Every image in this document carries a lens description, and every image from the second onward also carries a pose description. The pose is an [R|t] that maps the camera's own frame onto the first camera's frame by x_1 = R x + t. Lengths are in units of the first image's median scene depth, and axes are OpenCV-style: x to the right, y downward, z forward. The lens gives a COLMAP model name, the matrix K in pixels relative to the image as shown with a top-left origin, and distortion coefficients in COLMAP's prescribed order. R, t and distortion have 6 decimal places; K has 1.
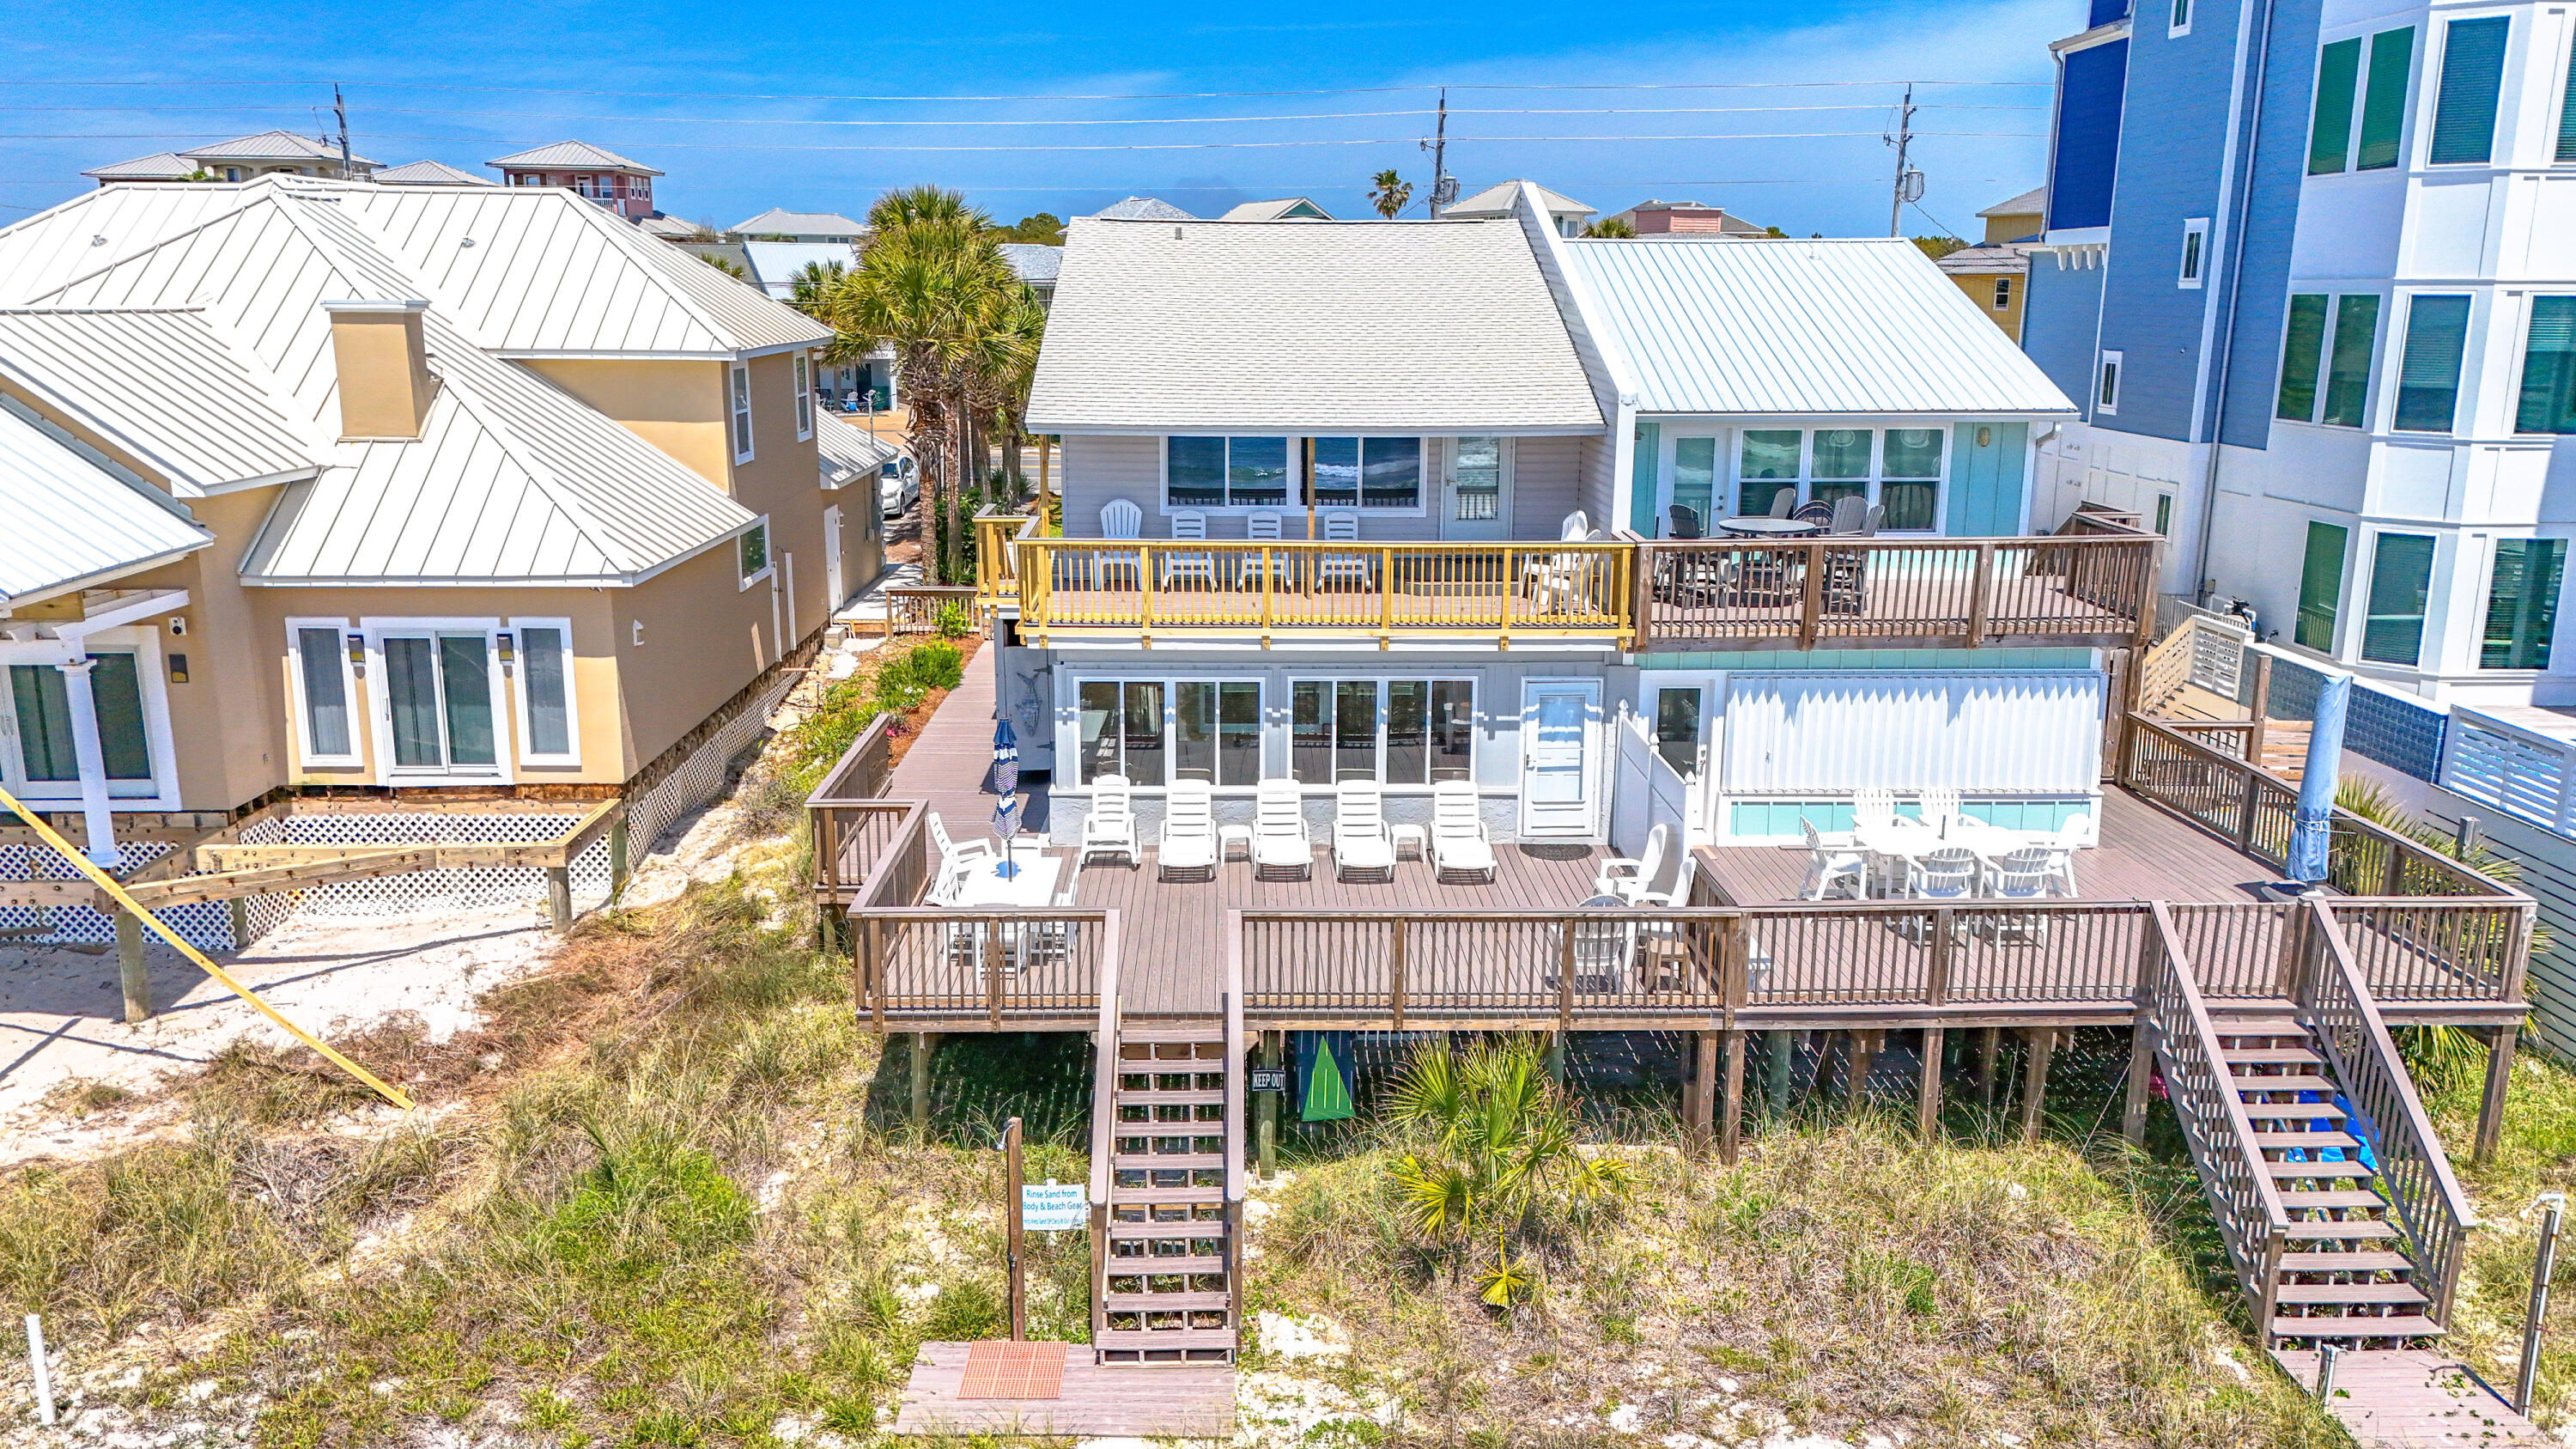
lens RADIAL K [[1874.0, 0, 1288.0], [0, 1874.0, 724.5], [0, 0, 1]] dist [0.089323, -0.090618]
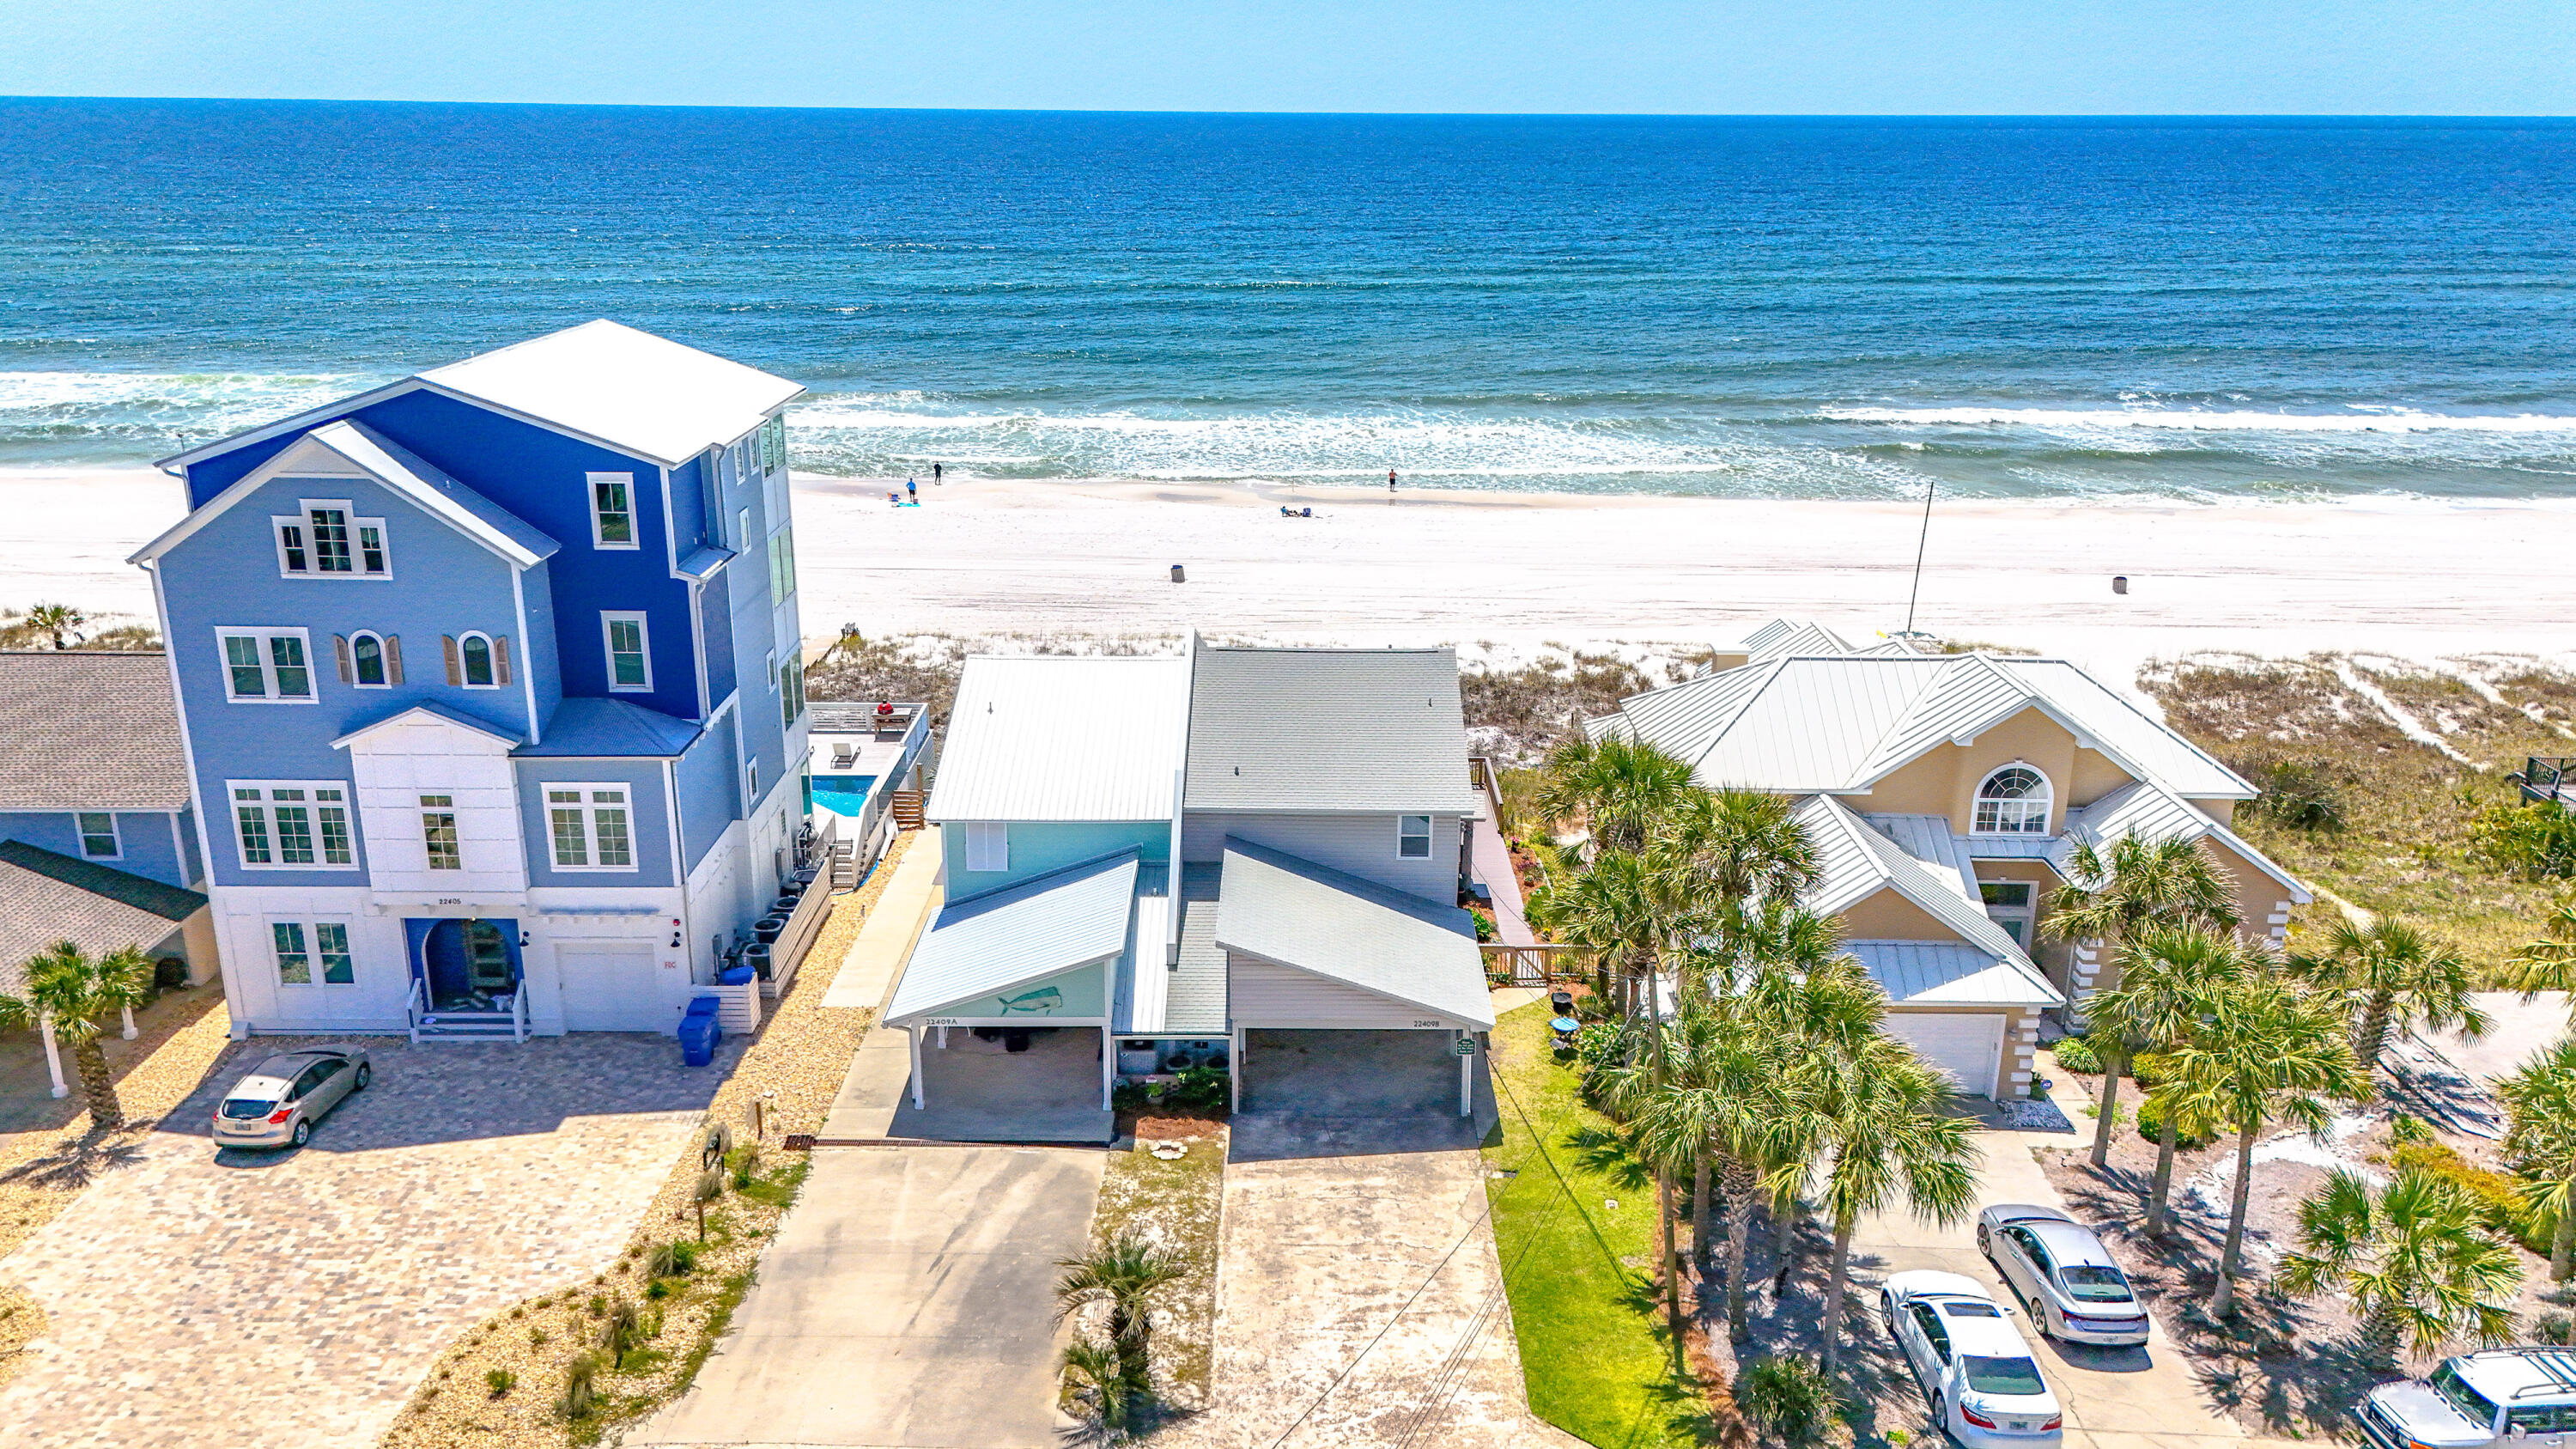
lens RADIAL K [[1874.0, 0, 1288.0], [0, 1874.0, 724.5], [0, 0, 1]] dist [0.089323, -0.090618]
pose [[-0.999301, -0.020585, 0.031200, -0.014712], [-0.001553, 0.856836, 0.515587, -1.060013], [-0.037347, 0.515178, -0.856269, 2.438243]]
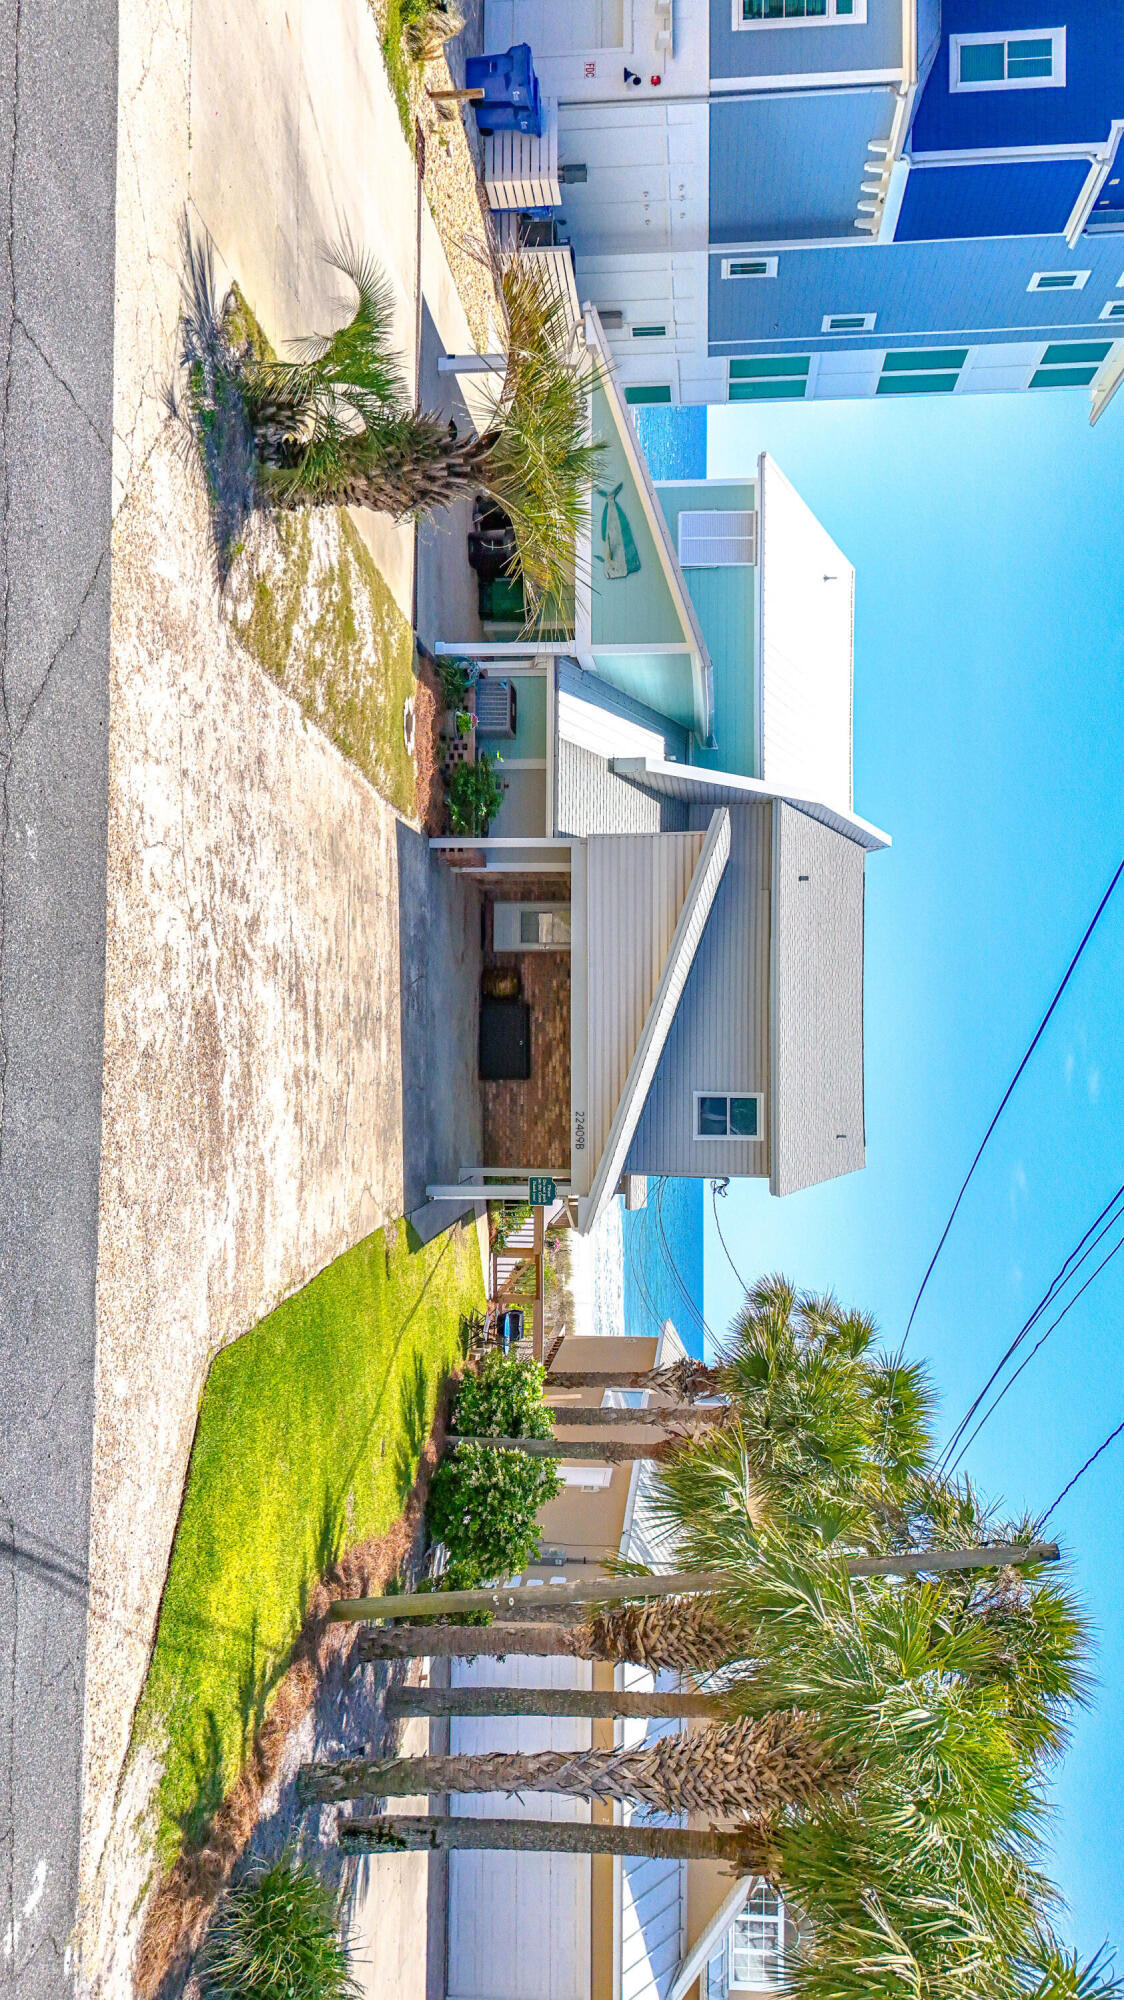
lens RADIAL K [[1454.7, 0, 562.0], [0, 1454.7, 1000.0], [0, 0, 1]] dist [0.089323, -0.090618]
pose [[0.008795, -0.997948, 0.063421, -0.059025], [-0.947352, 0.011986, 0.319970, -0.389464], [-0.320074, -0.062896, -0.945303, 2.046733]]
